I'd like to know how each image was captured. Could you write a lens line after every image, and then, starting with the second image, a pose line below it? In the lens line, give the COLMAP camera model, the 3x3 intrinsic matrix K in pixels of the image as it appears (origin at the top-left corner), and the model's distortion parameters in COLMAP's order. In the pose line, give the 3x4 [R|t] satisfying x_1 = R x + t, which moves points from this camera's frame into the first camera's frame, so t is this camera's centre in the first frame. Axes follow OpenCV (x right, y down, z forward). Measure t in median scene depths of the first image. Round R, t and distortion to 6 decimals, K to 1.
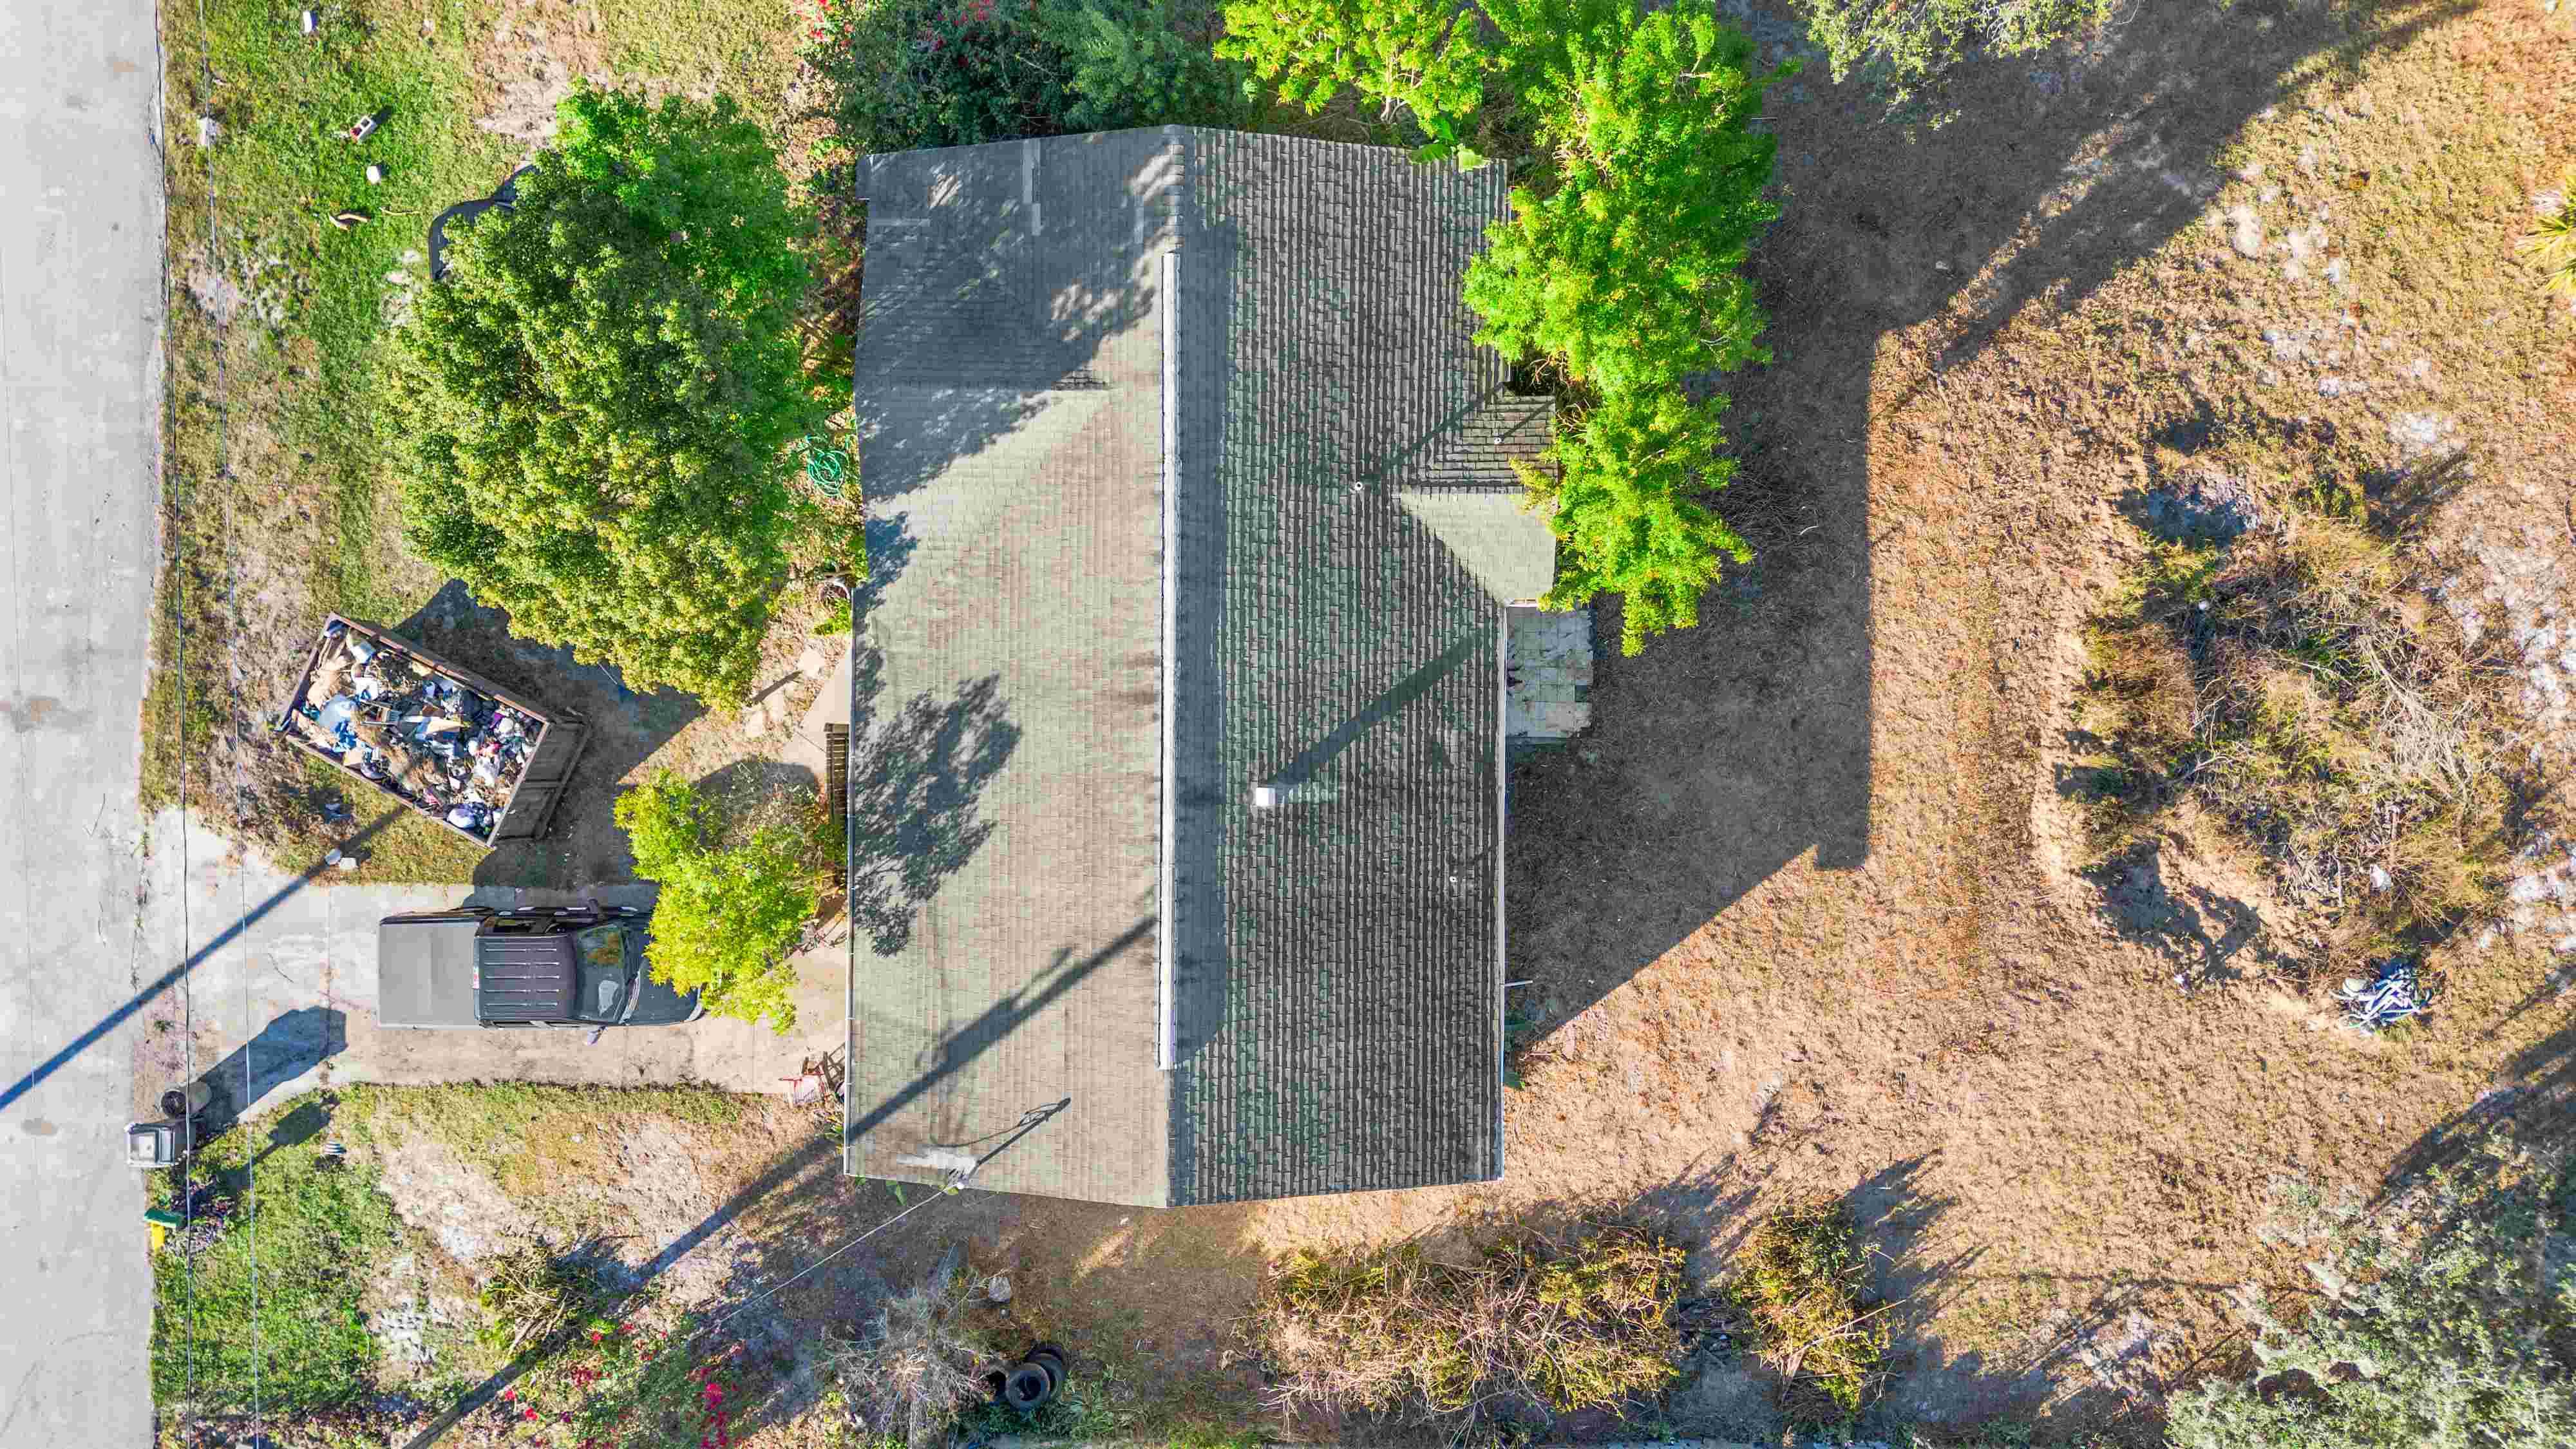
lens RADIAL K [[1846.1, 0, 1273.1], [0, 1846.1, 730.8], [0, 0, 1]] dist [0.044292, -0.030924]
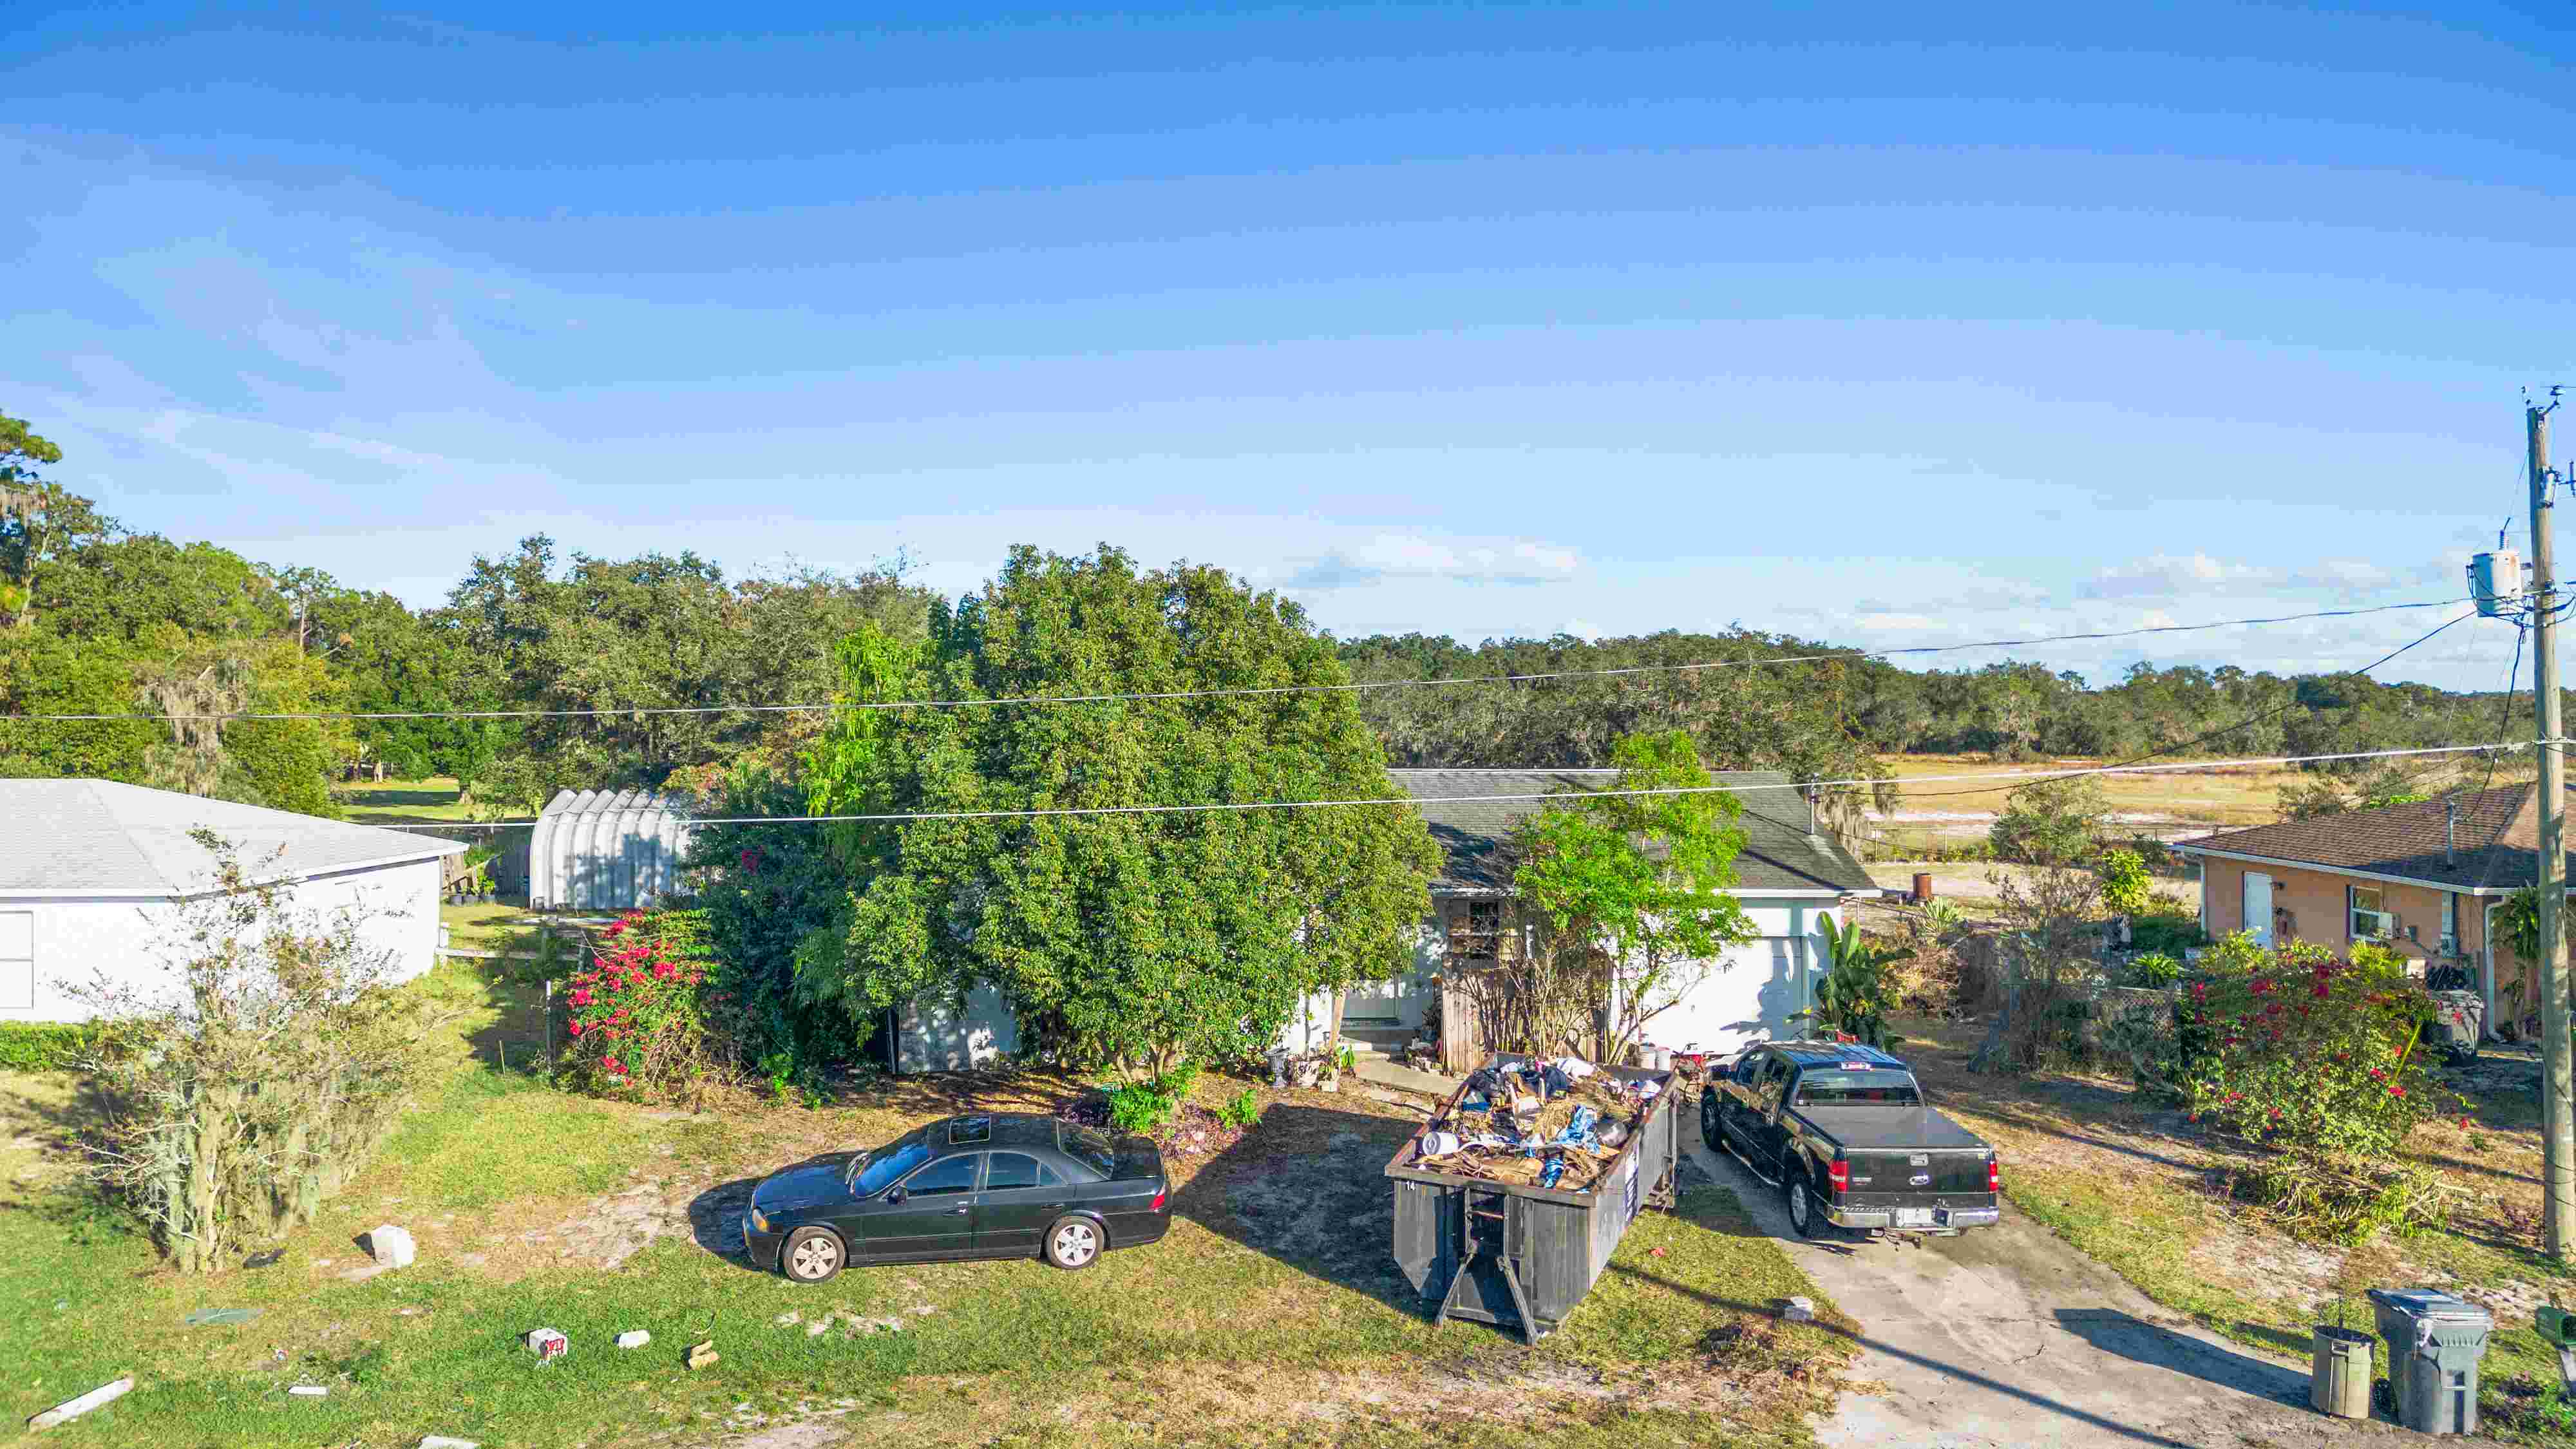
lens RADIAL K [[1846.1, 0, 1297.9], [0, 1846.1, 713.2], [0, 0, 1]] dist [0.044292, -0.030924]
pose [[-0.065113, 0.011477, 0.997812, -1.089831], [0.997874, -0.002134, 0.065142, -0.130261], [0.002877, 0.999932, -0.011314, 0.821234]]
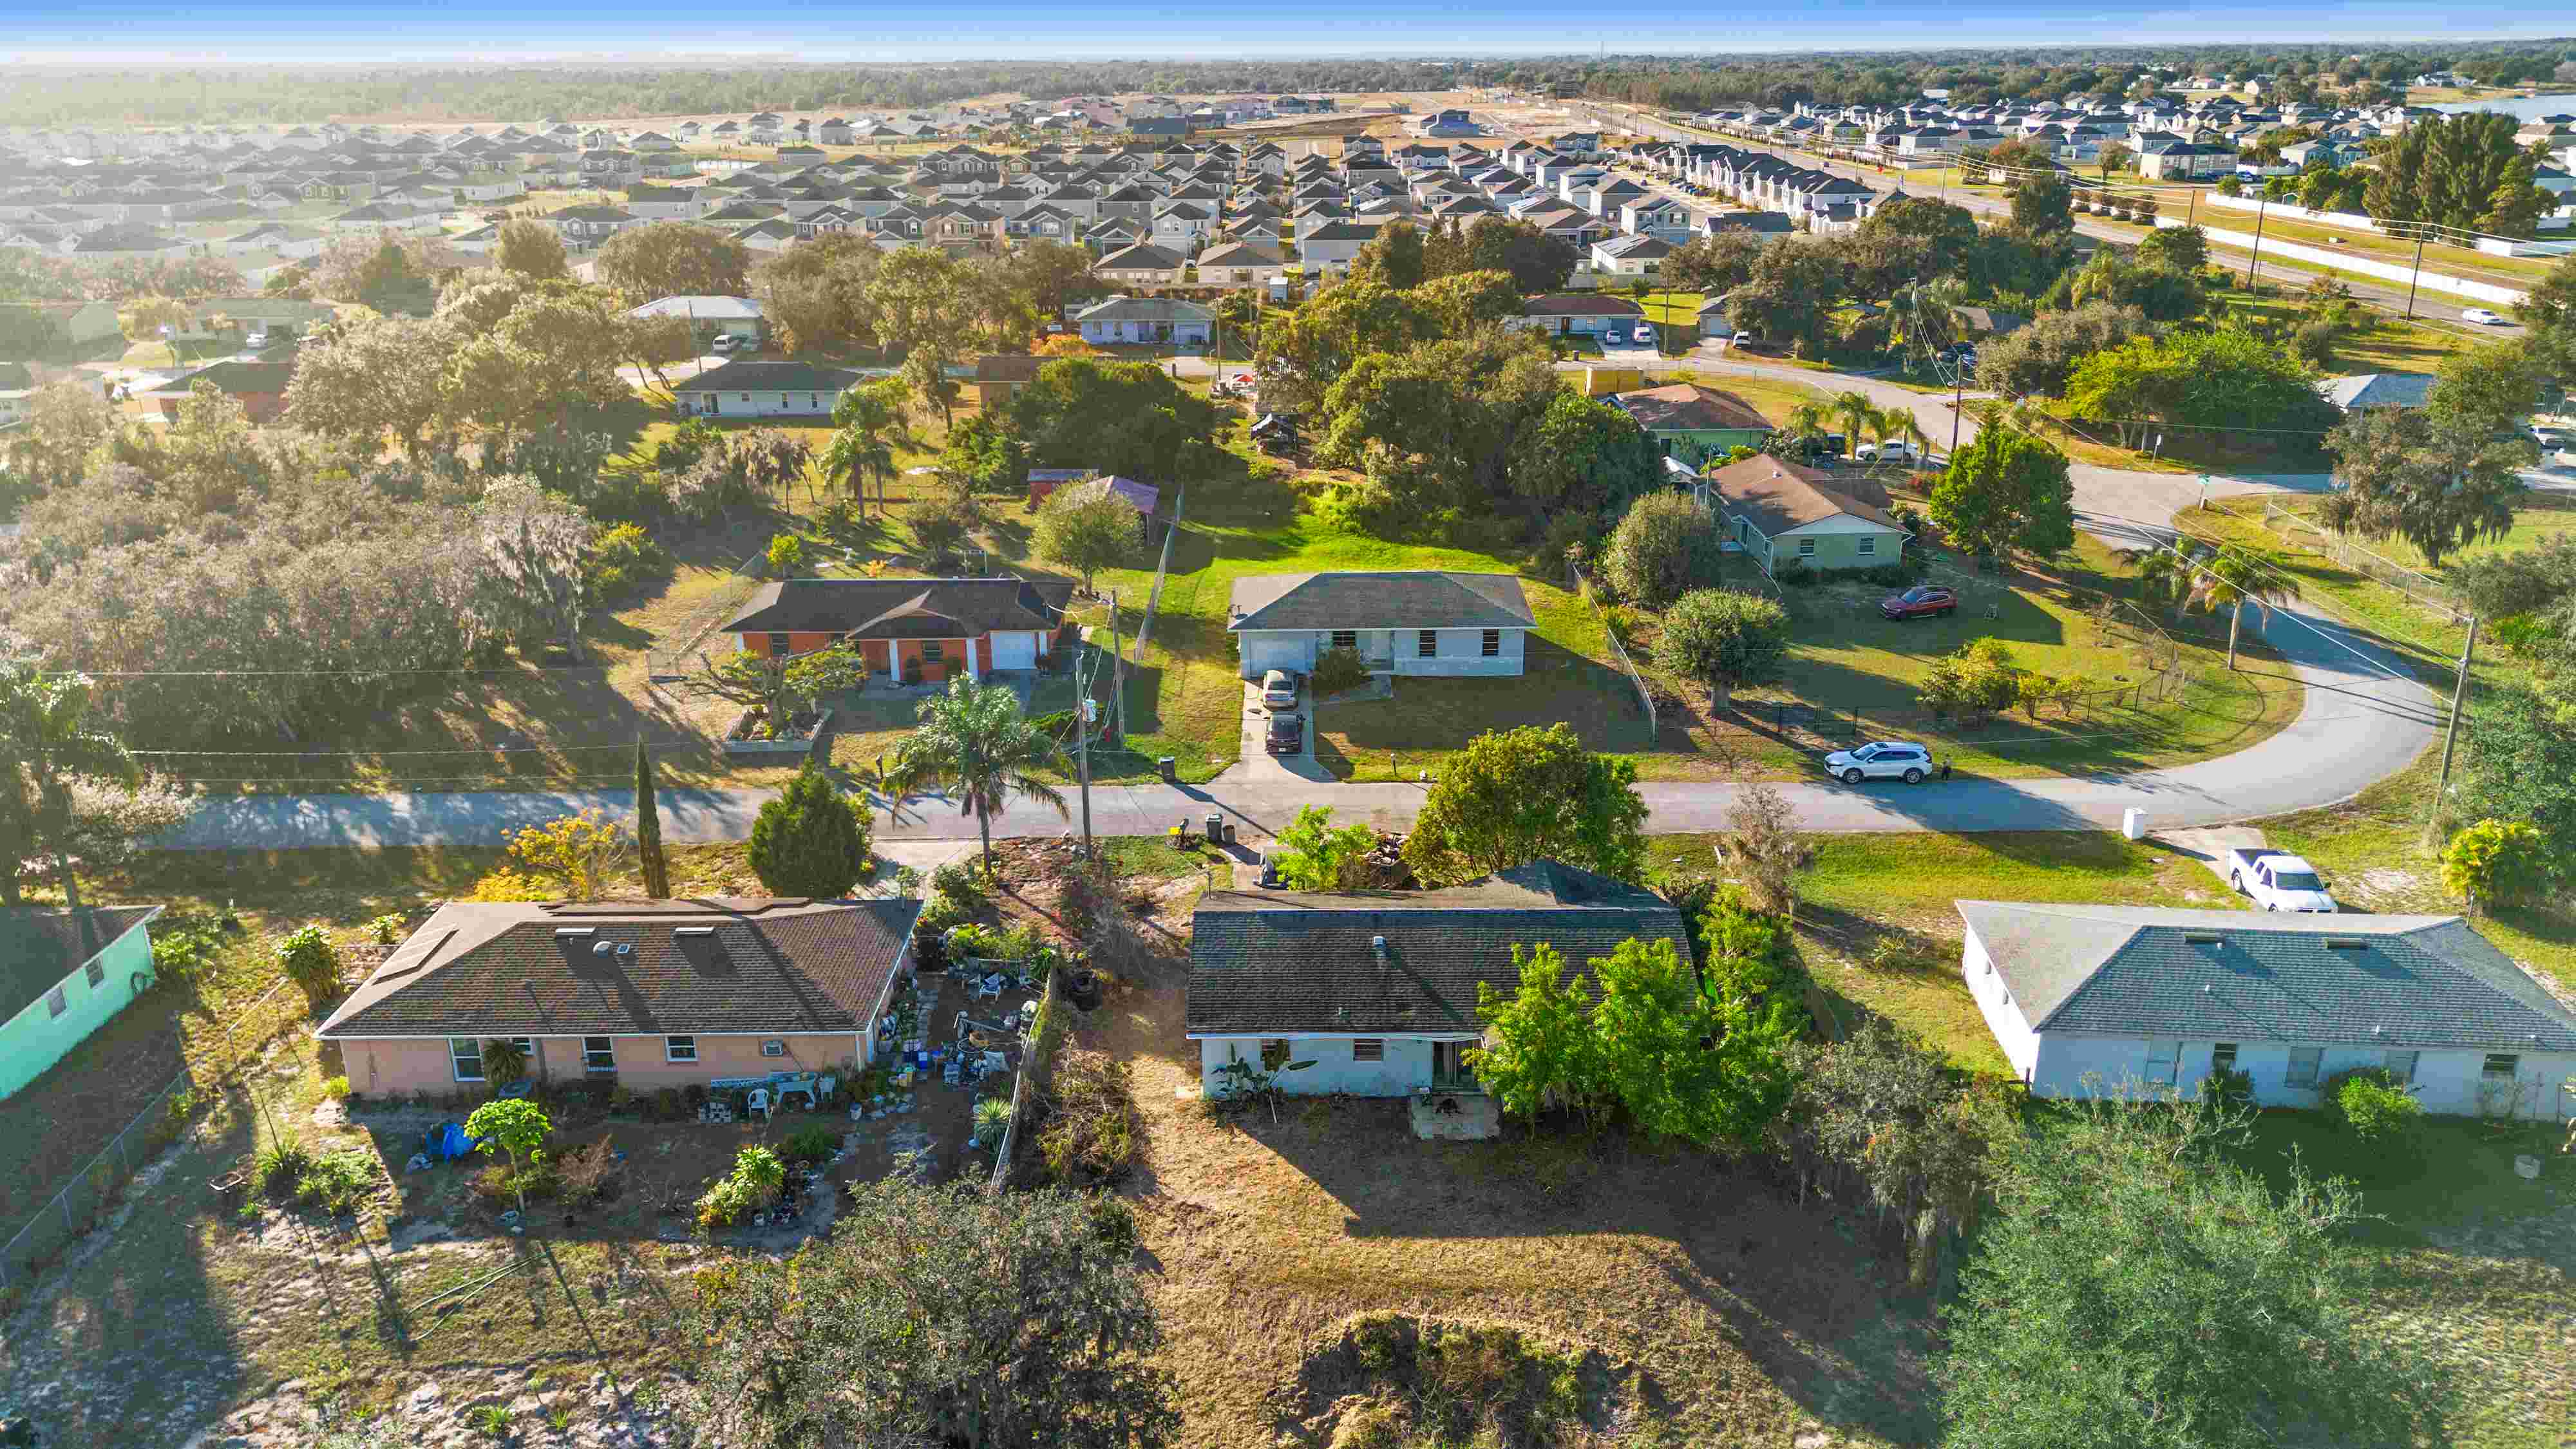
lens RADIAL K [[1846.1, 0, 1278.8], [0, 1846.1, 719.7], [0, 0, 1]] dist [0.044292, -0.030924]
pose [[0.000097, 0.347302, -0.937753, 1.654110], [-0.999970, 0.007257, 0.002584, 0.123649], [0.007703, 0.937725, 0.347293, 0.009712]]
